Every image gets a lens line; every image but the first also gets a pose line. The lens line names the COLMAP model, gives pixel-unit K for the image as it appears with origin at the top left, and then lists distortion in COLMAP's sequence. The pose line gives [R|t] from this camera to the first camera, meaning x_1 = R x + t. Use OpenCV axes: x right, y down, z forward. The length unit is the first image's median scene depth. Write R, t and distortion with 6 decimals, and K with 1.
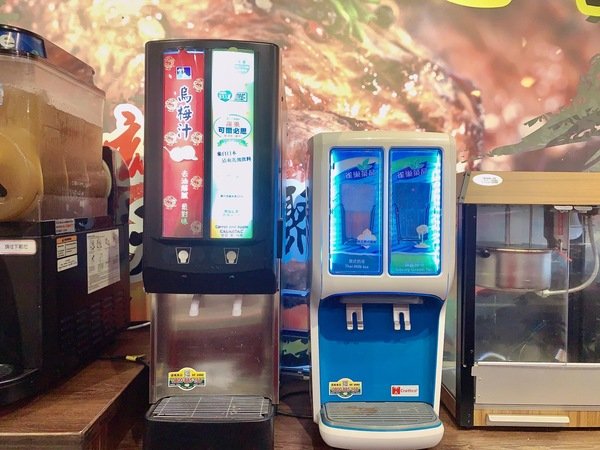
lens RADIAL K [[460.1, 0, 294.2], [0, 460.1, 225.7], [0, 0, 1]] dist [-0.024483, 0.008113]
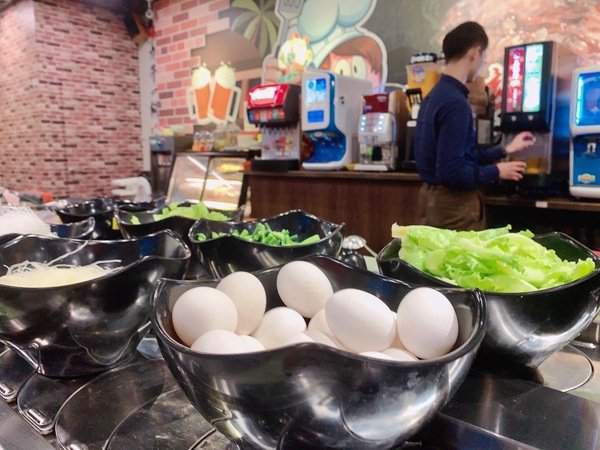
lens RADIAL K [[460.1, 0, 298.8], [0, 460.1, 224.5], [0, 0, 1]] dist [-0.024483, 0.008113]
pose [[0.741931, 0.077980, -0.665926, 0.642787], [-0.002596, 0.993540, 0.113451, 0.354146], [0.670471, -0.082444, 0.737341, -1.860778]]
